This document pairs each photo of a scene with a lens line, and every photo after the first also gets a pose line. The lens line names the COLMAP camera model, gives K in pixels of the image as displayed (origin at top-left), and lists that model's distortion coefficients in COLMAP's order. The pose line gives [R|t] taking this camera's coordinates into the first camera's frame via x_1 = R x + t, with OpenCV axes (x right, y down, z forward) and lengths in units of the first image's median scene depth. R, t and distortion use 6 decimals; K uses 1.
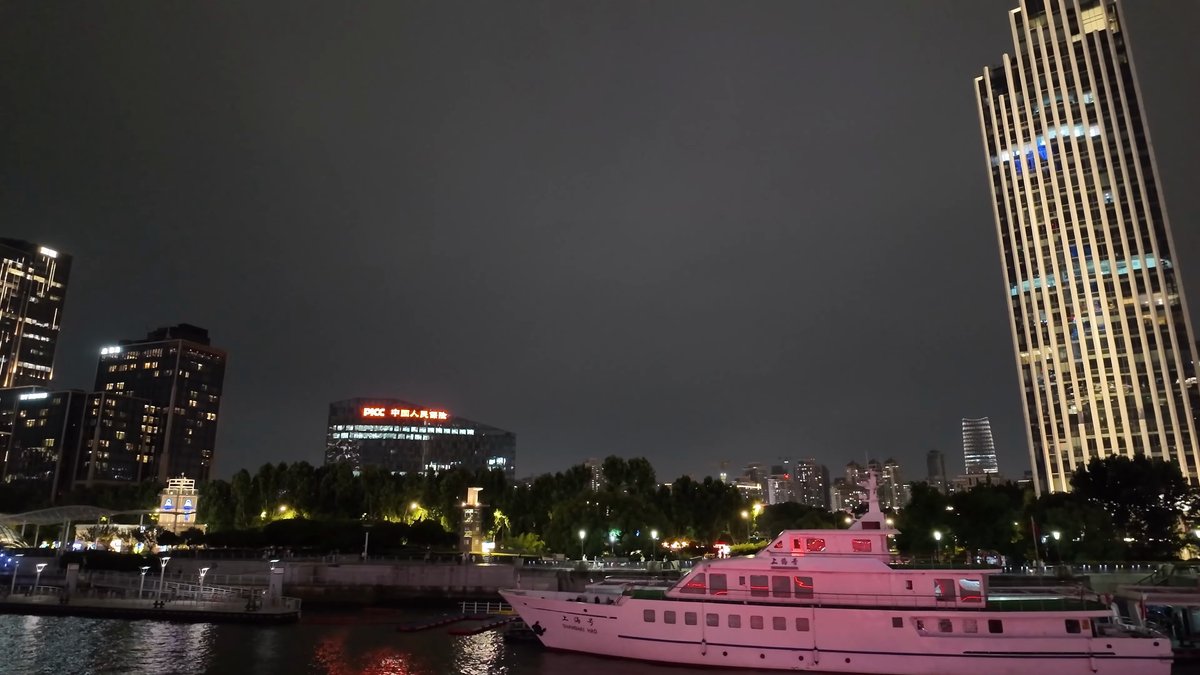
lens RADIAL K [[713.8, 0, 600.0], [0, 713.8, 337.5], [0, 0, 1]] dist [0.075401, -0.099284]
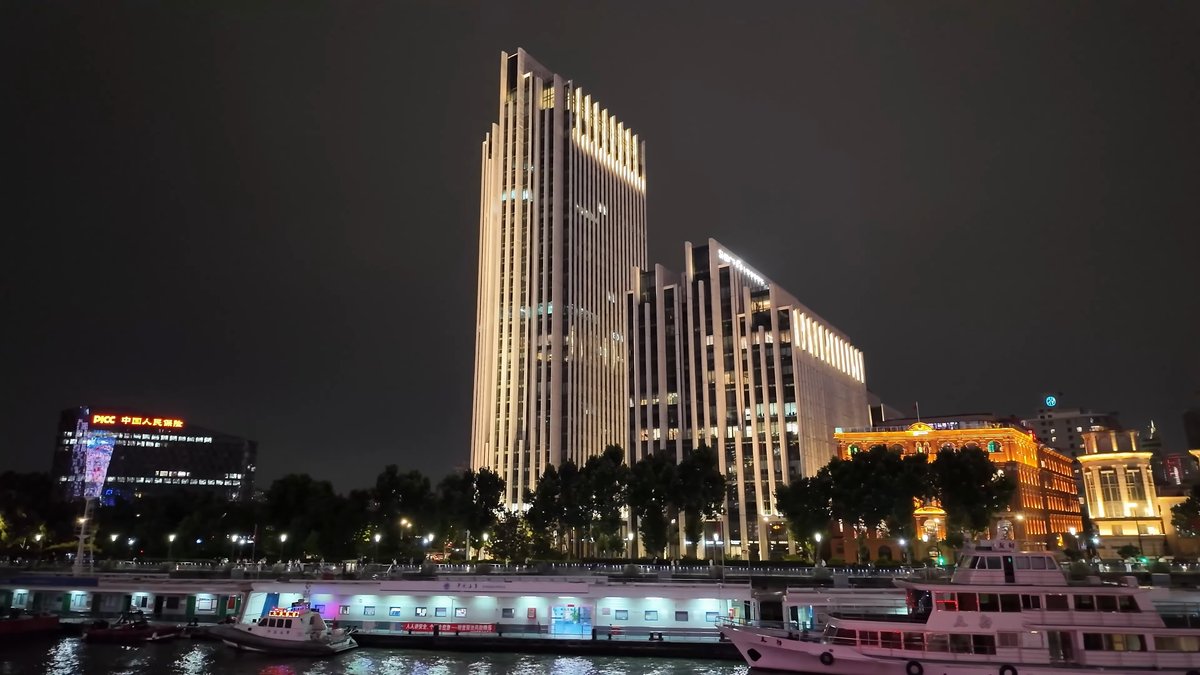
lens RADIAL K [[713.8, 0, 600.0], [0, 713.8, 337.5], [0, 0, 1]] dist [0.075401, -0.099284]
pose [[0.998415, 0.018891, 0.053013, 0.341062], [-0.018669, 0.999815, -0.004670, -0.023141], [-0.053091, 0.003673, 0.998583, -0.083124]]
